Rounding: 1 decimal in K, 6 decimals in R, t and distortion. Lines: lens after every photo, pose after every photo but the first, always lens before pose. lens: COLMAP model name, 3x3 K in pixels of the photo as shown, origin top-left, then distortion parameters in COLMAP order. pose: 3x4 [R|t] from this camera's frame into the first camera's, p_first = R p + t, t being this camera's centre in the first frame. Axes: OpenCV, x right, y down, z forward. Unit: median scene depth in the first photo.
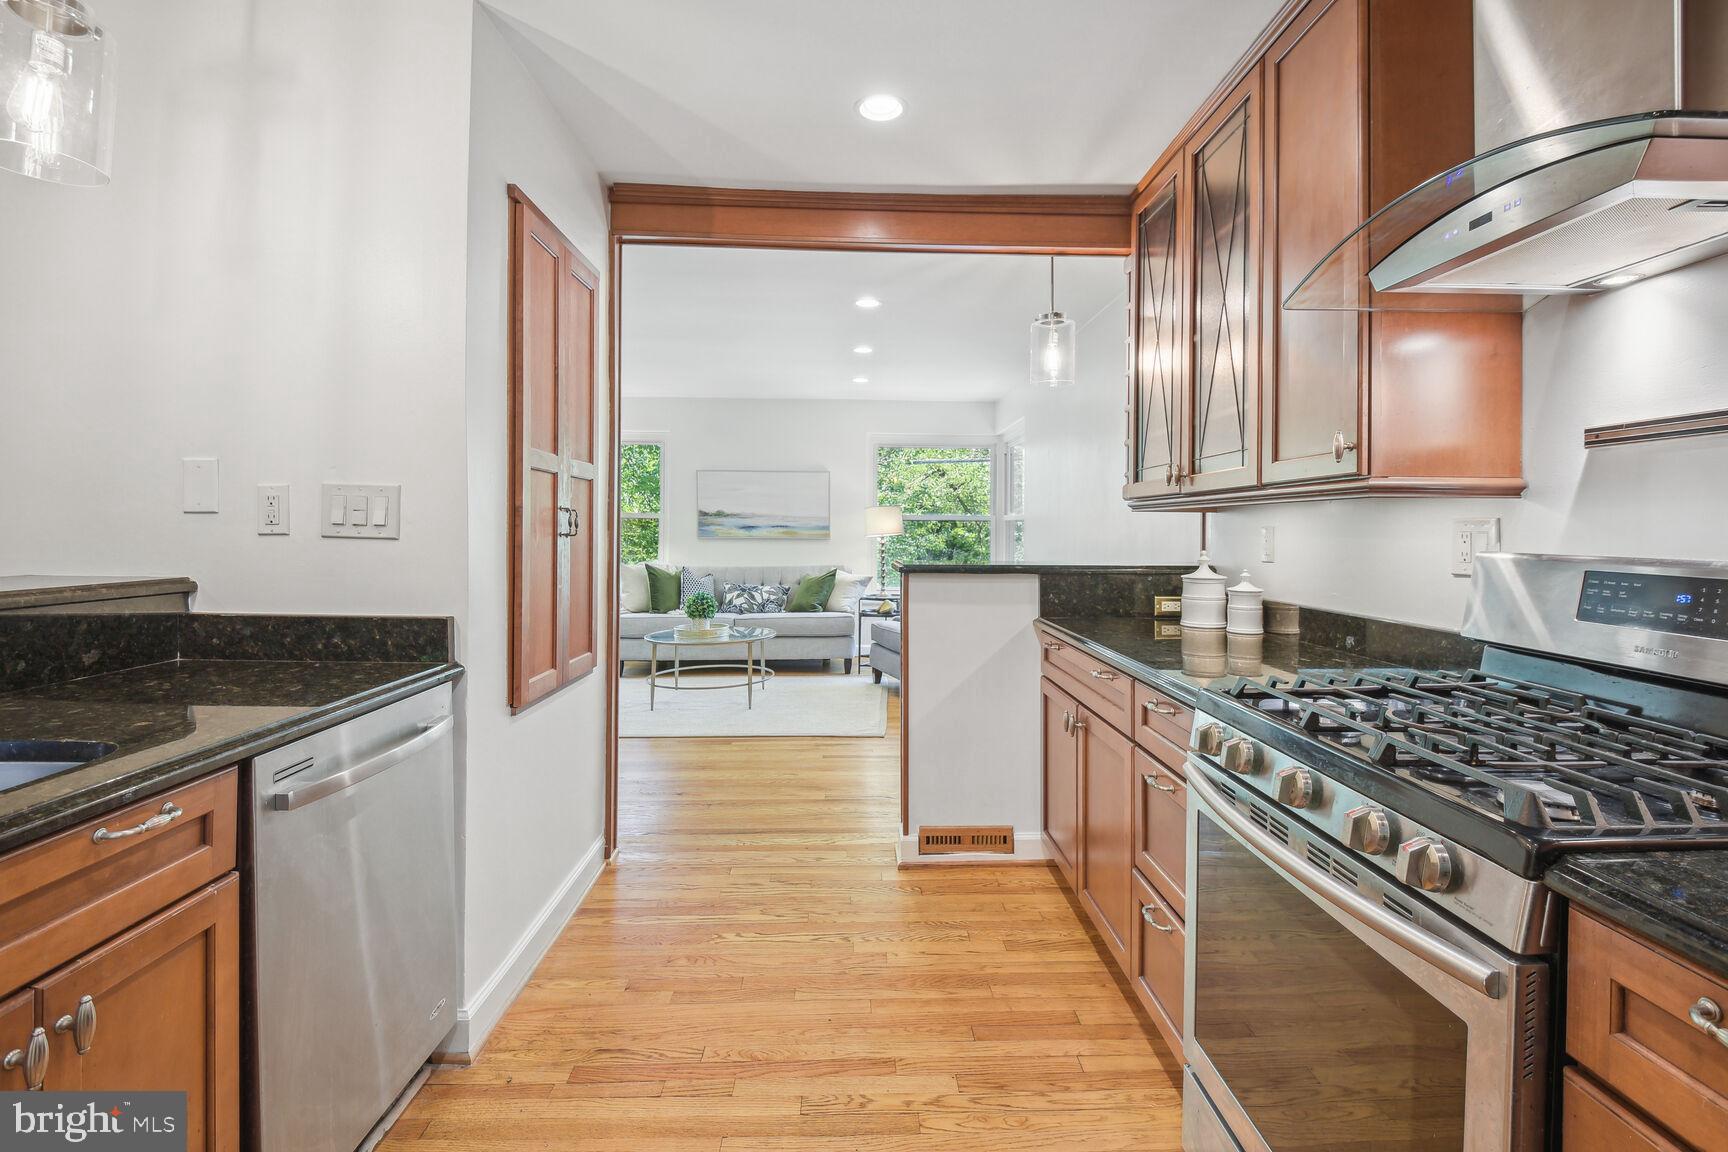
lens RADIAL K [[800.7, 0, 869.5], [0, 800.7, 530.5], [0, 0, 1]] dist [0.022382, -0.023385]
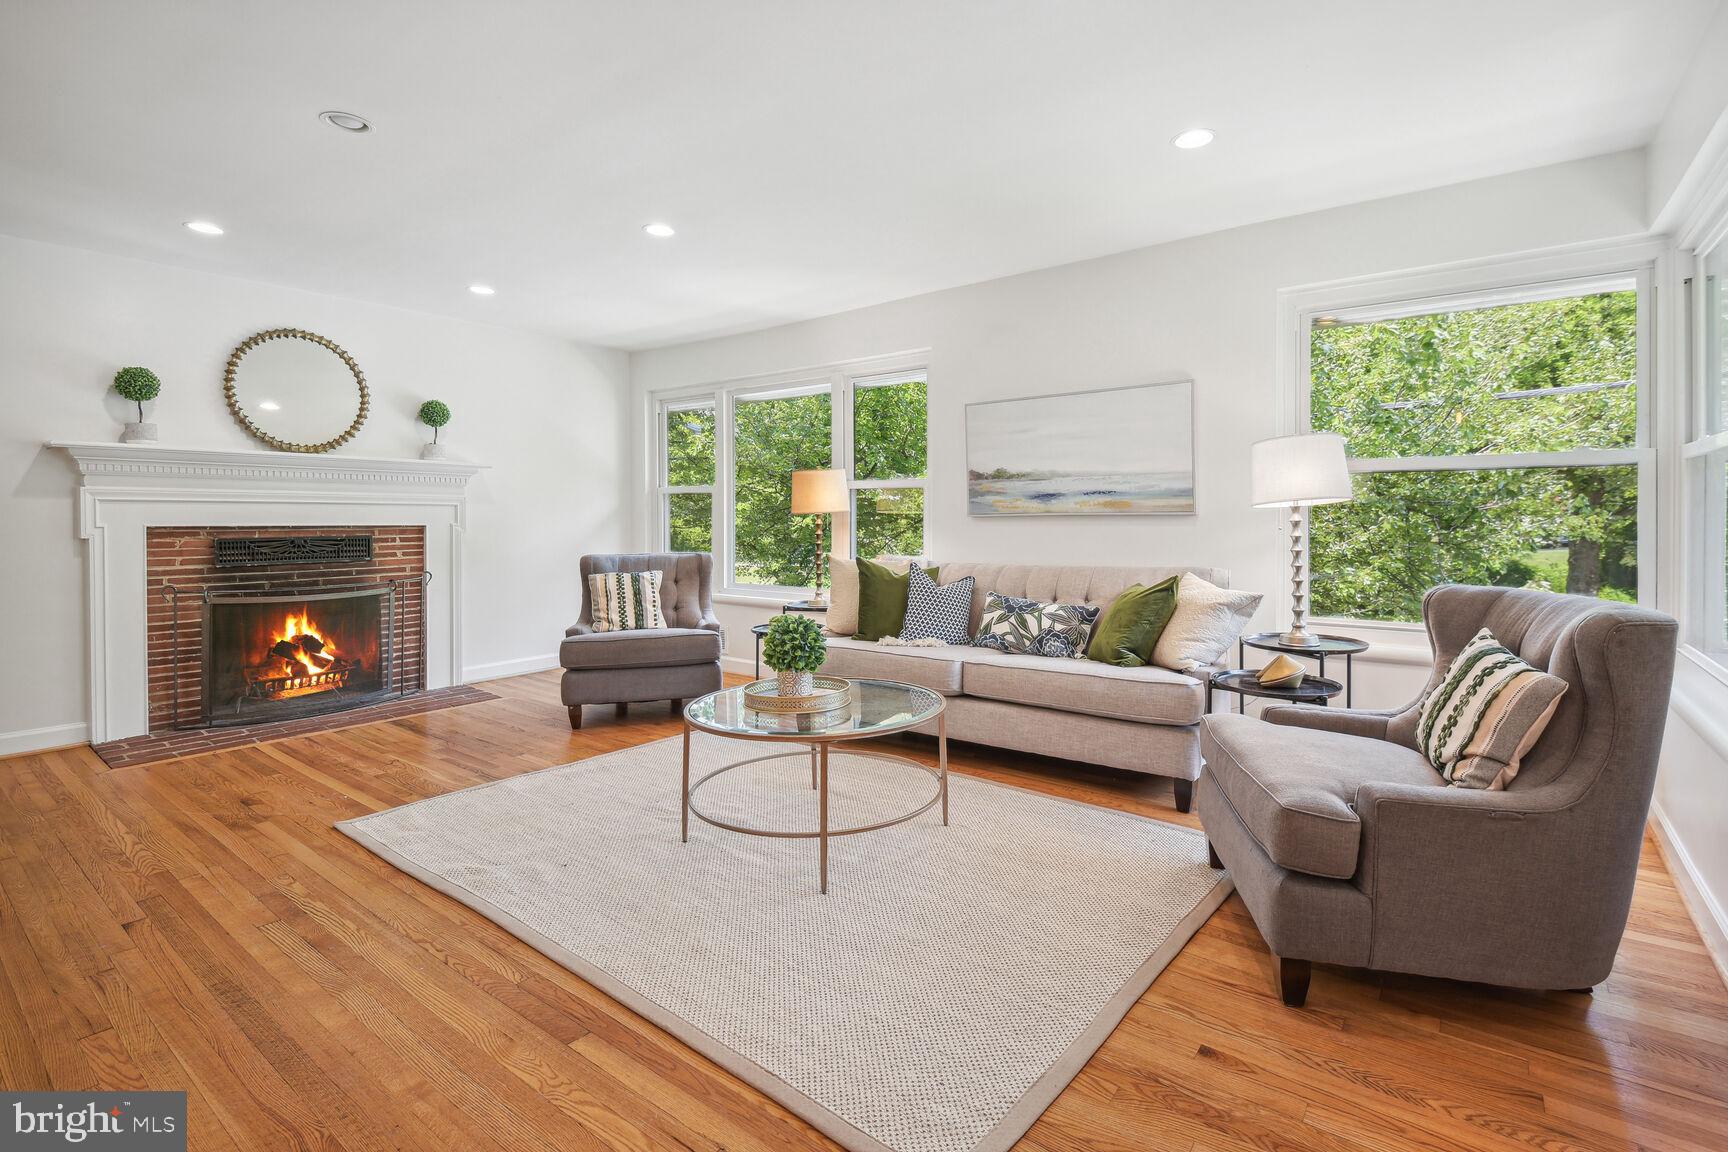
lens RADIAL K [[800.7, 0, 869.5], [0, 800.7, 530.5], [0, 0, 1]] dist [0.022382, -0.023385]
pose [[0.781573, 0.000638, -0.623814, 0.338830], [0.006635, 0.999934, 0.009336, 0.045082], [0.623779, -0.011436, 0.781517, 1.577683]]
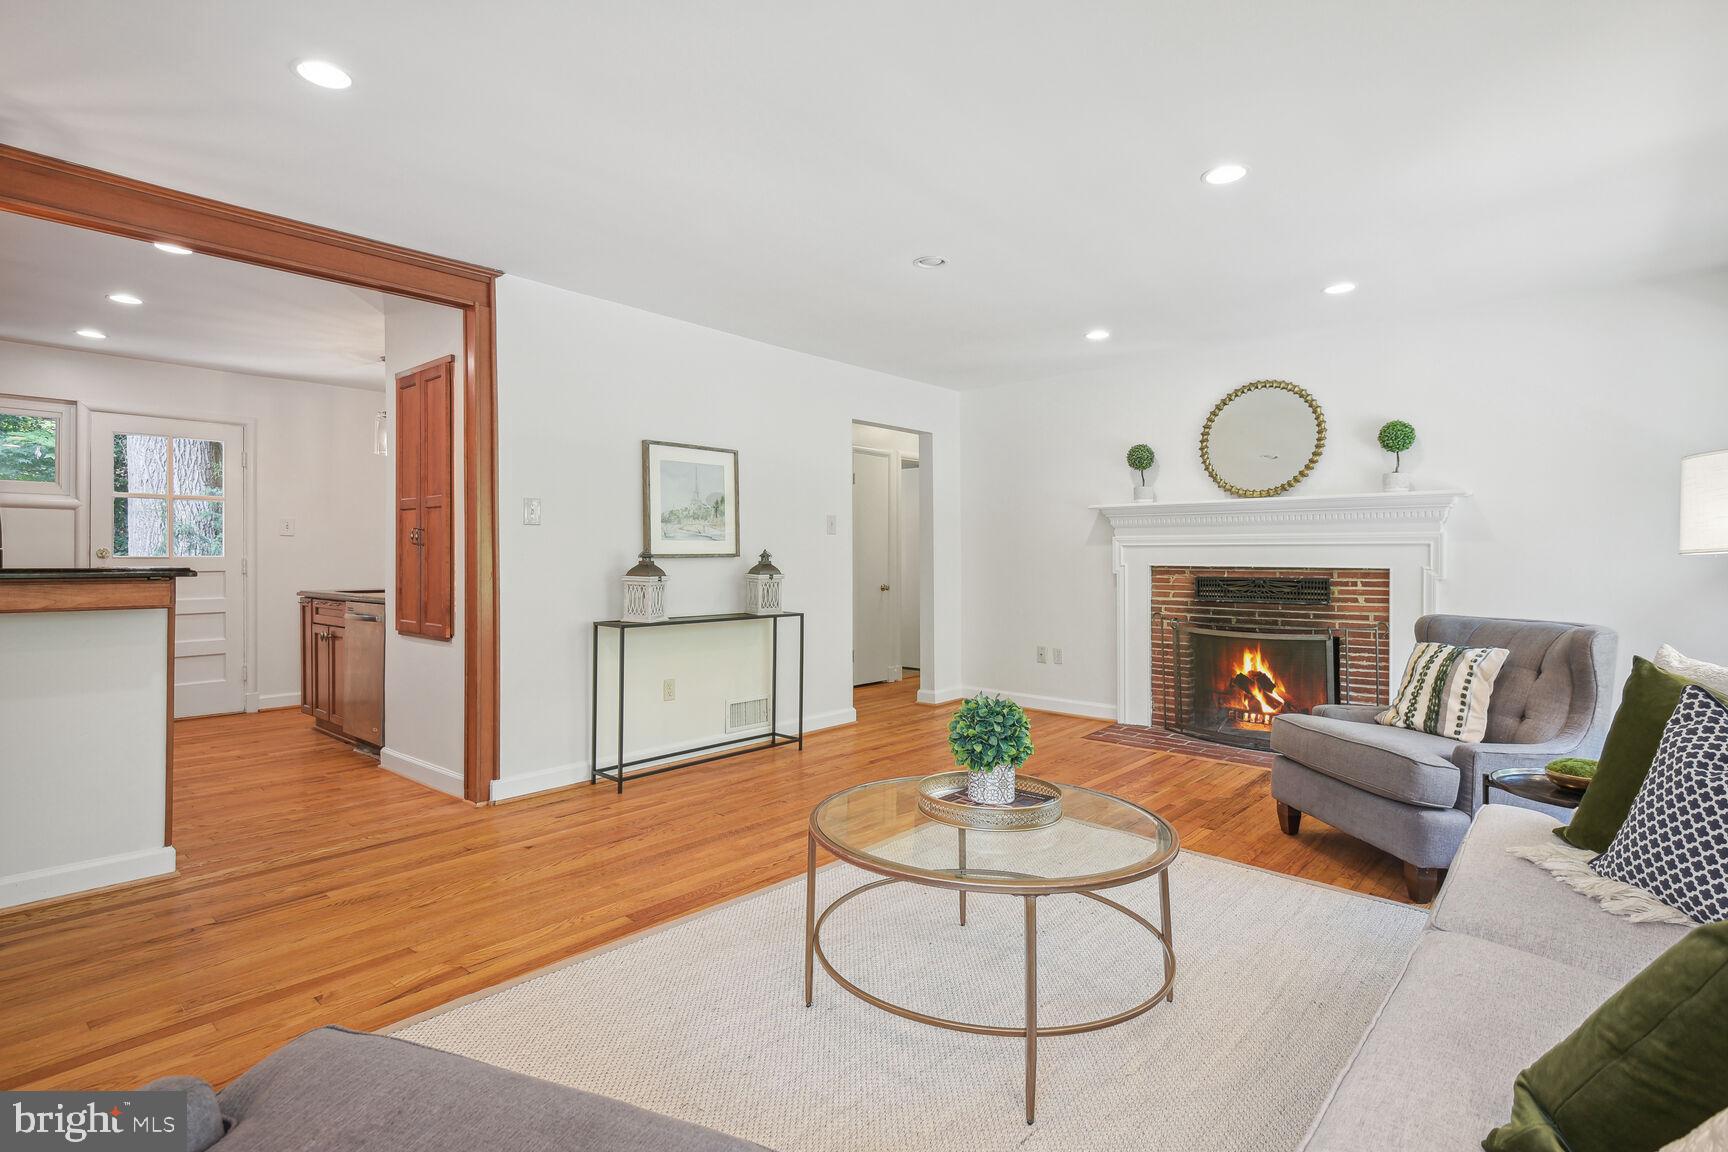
lens RADIAL K [[839.2, 0, 854.6], [0, 839.2, 556.4], [0, 0, 1]] dist [0.065212, -0.041885]
pose [[-0.692773, -0.007967, -0.721112, 0.286744], [-0.006393, 0.999968, -0.004906, 0.034211], [0.721127, 0.001211, -0.692801, 3.029693]]
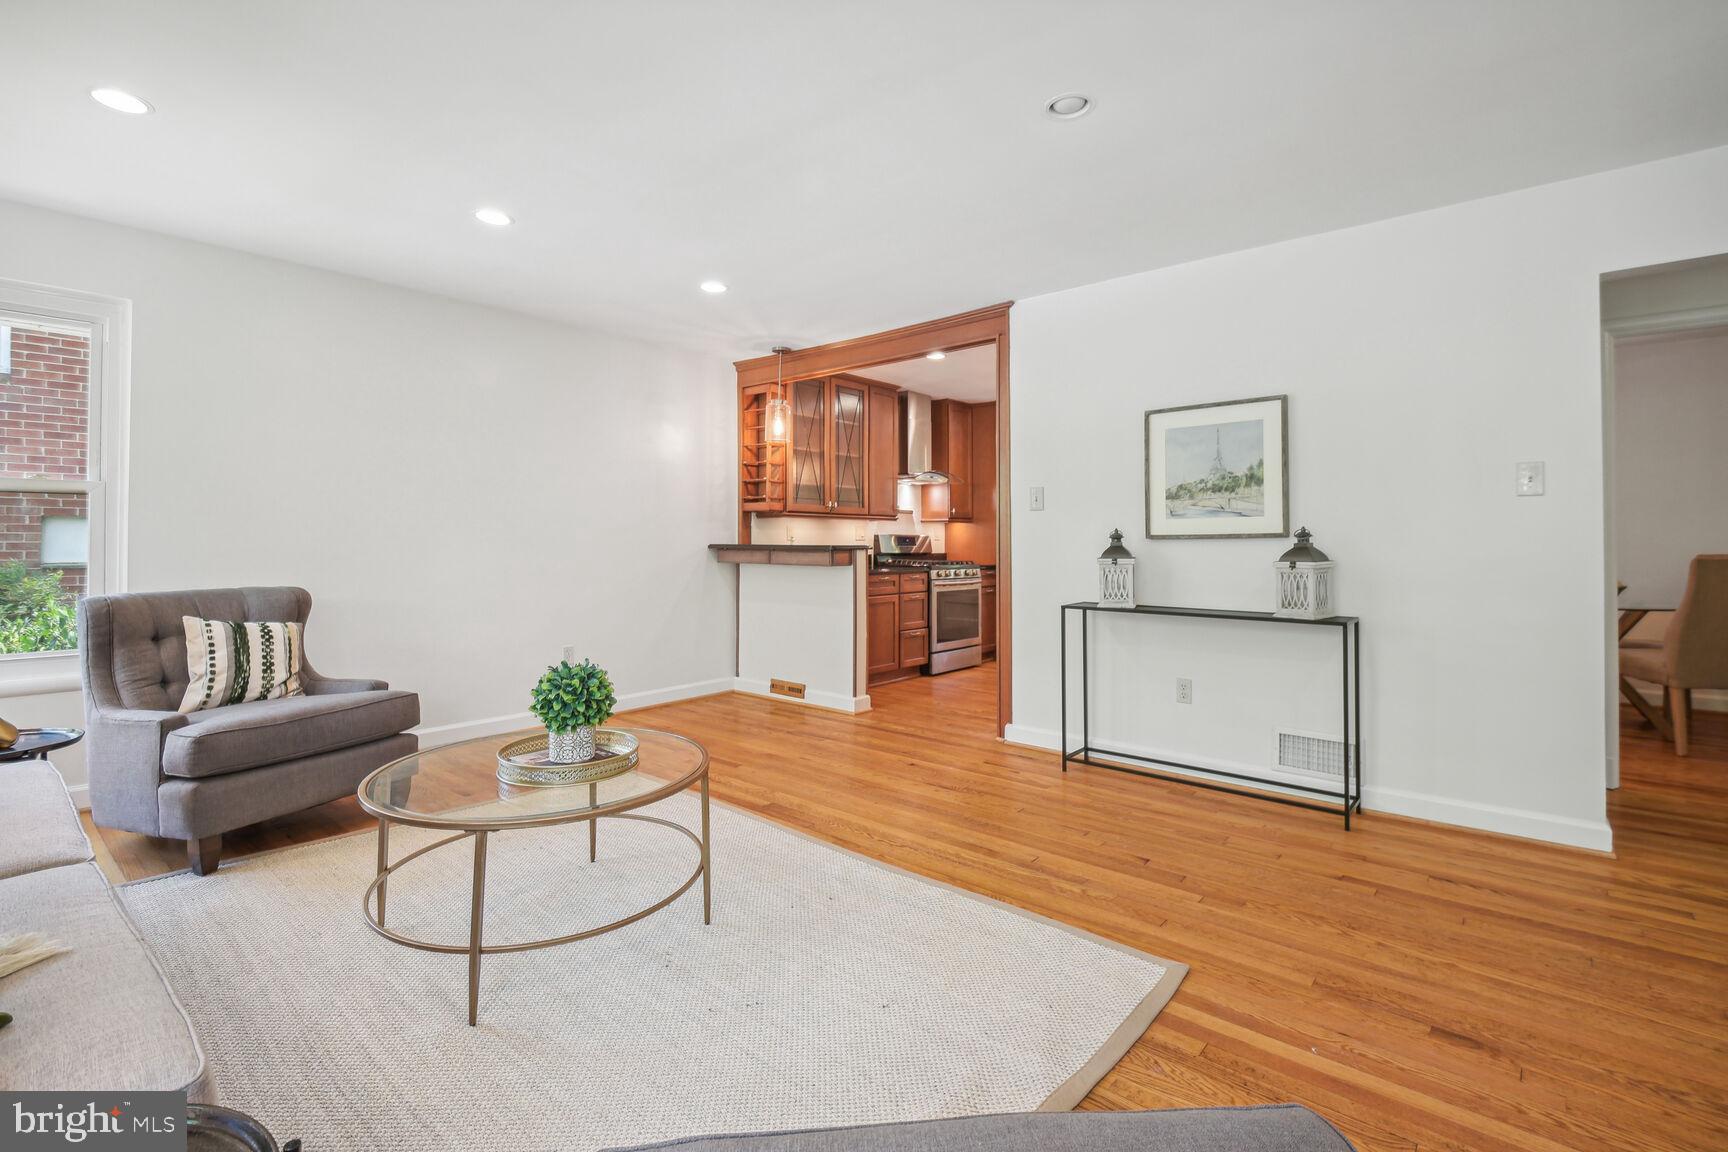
lens RADIAL K [[782.9, 0, 866.6], [0, 782.9, 534.9], [0, 0, 1]] dist [-0.001804, -0.000541]
pose [[-0.742477, -0.000447, 0.669871, -1.464677], [-0.002924, 0.999992, -0.002574, 0.027943], [-0.669865, -0.003870, -0.742473, 2.963055]]
